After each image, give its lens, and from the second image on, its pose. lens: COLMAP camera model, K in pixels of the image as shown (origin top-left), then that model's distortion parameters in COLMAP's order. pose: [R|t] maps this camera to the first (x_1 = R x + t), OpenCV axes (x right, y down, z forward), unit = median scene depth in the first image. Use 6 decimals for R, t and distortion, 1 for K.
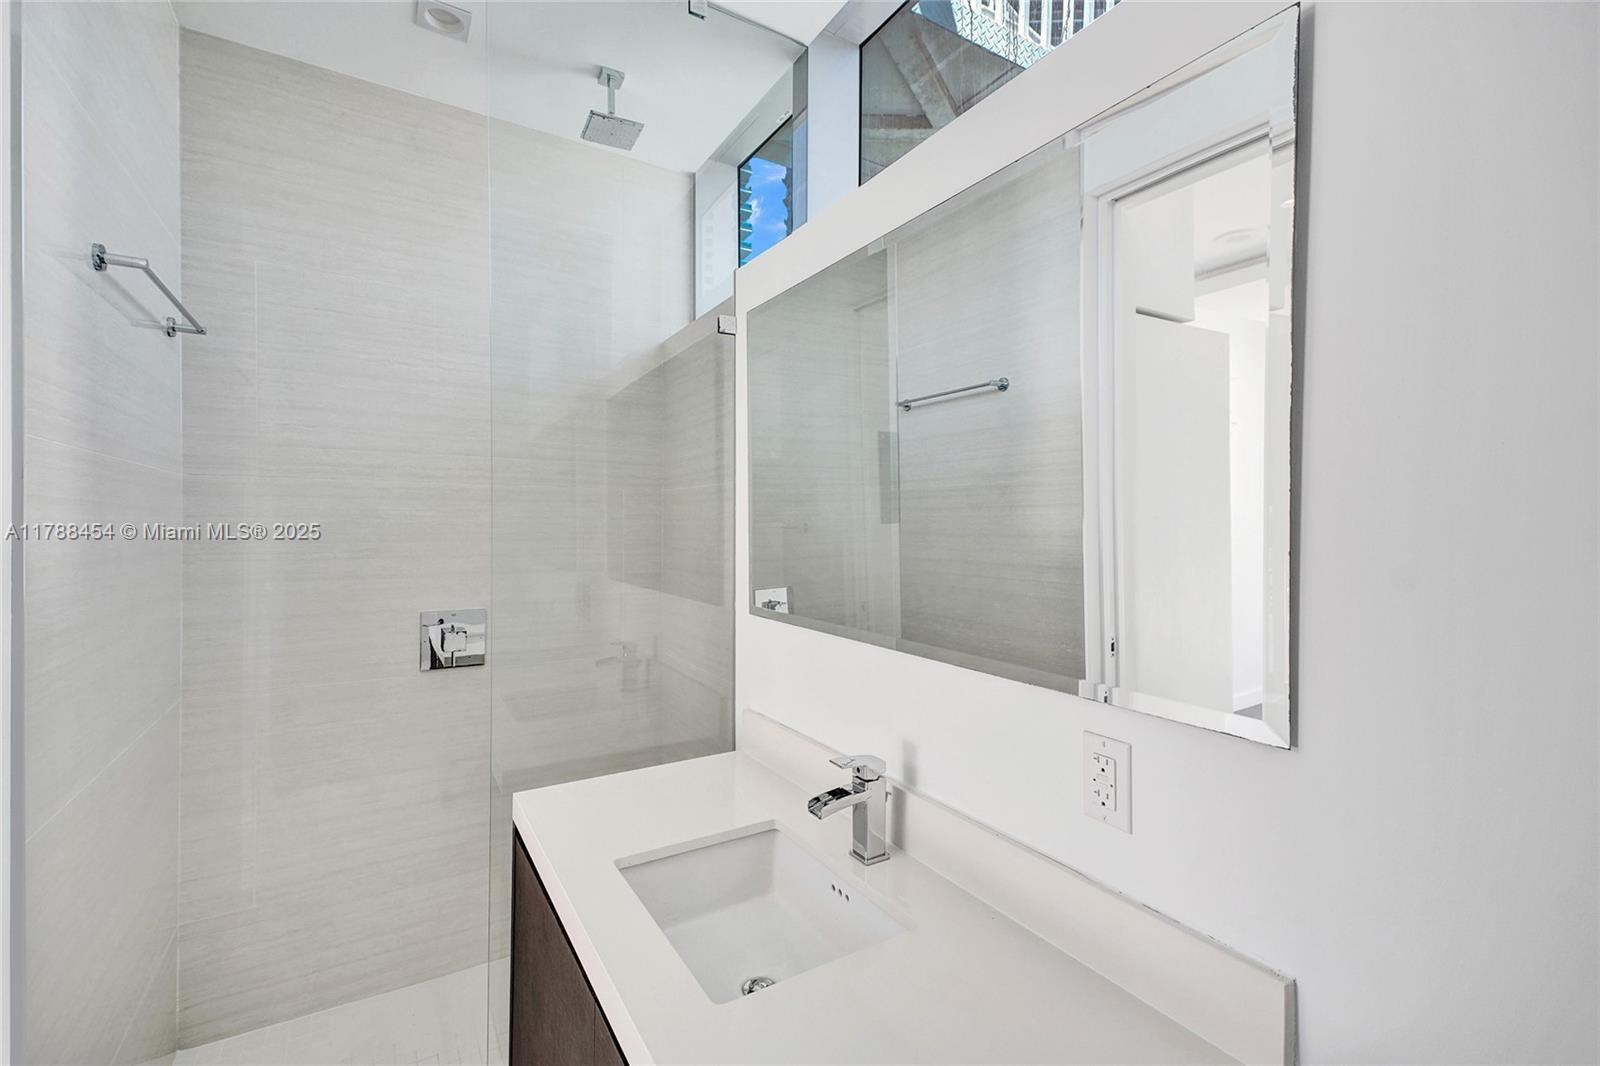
lens RADIAL K [[733.3, 0, 803.5], [0, 733.3, 529.5], [0, 0, 1]] dist [-0.011902, 0.008105]
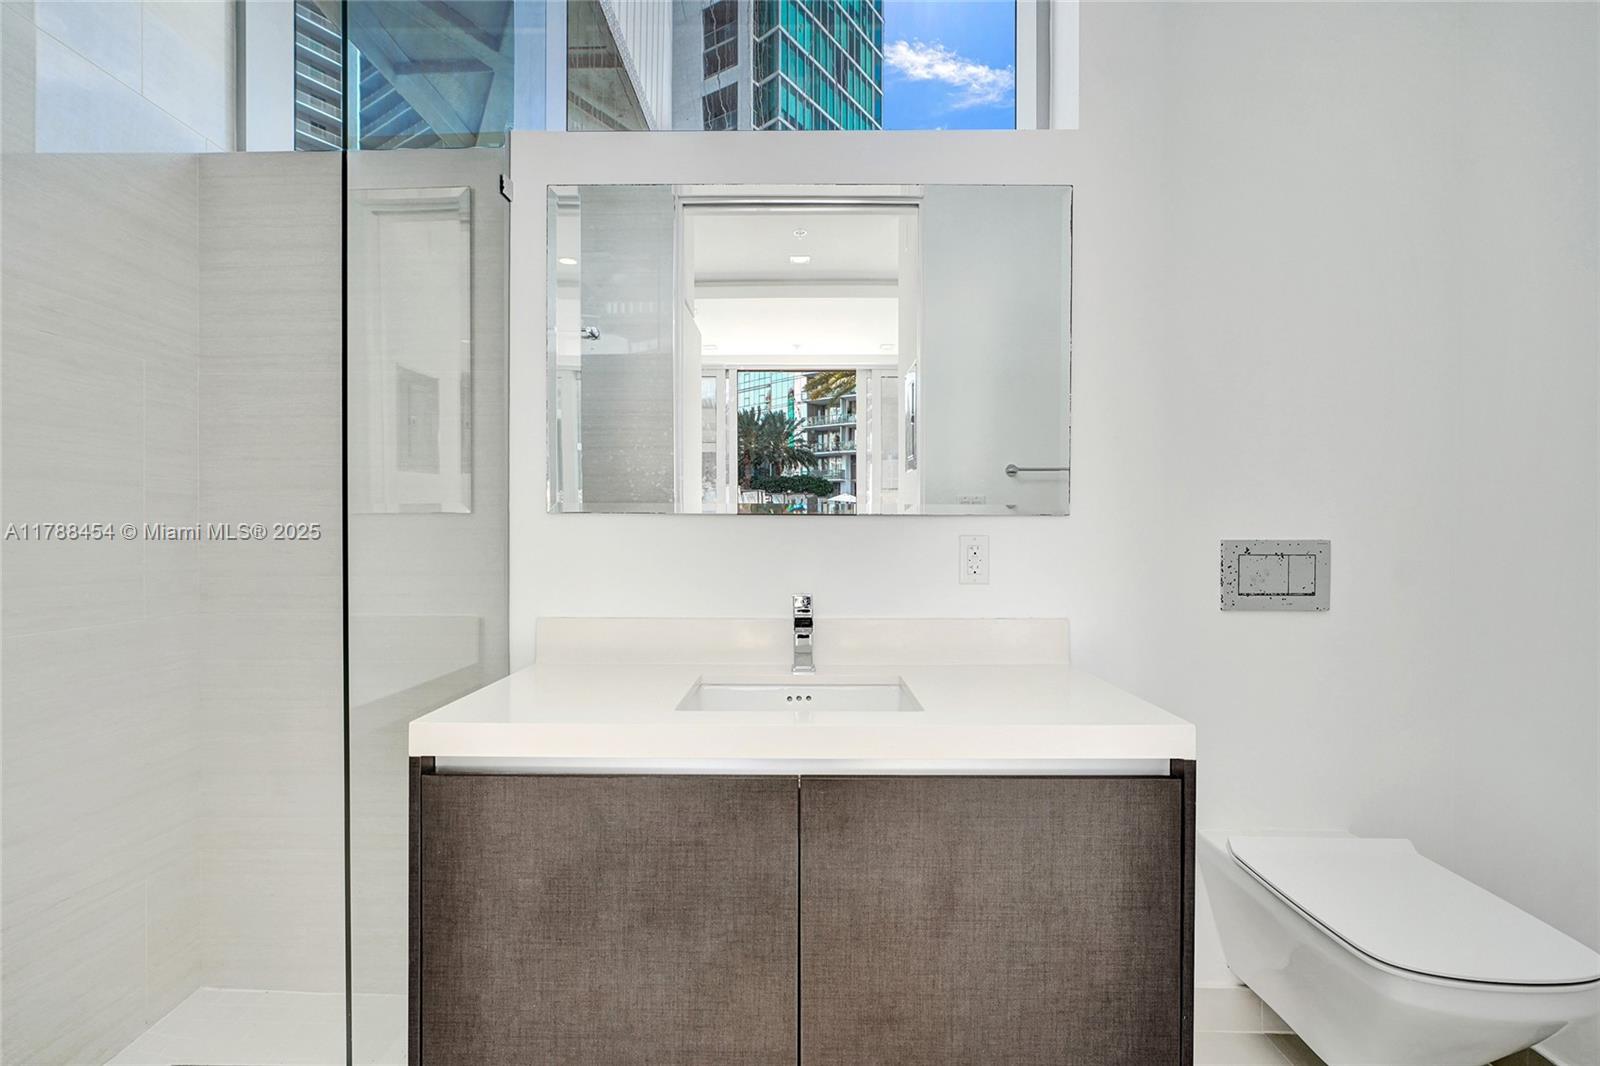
lens RADIAL K [[733.3, 0, 798.6], [0, 733.3, 533.5], [0, 0, 1]] dist [-0.011902, 0.008105]
pose [[0.542049, -0.012117, 0.840260, -0.814163], [0.011754, 0.999908, 0.006836, 0.162804], [-0.840265, 0.006171, 0.542141, 0.245712]]
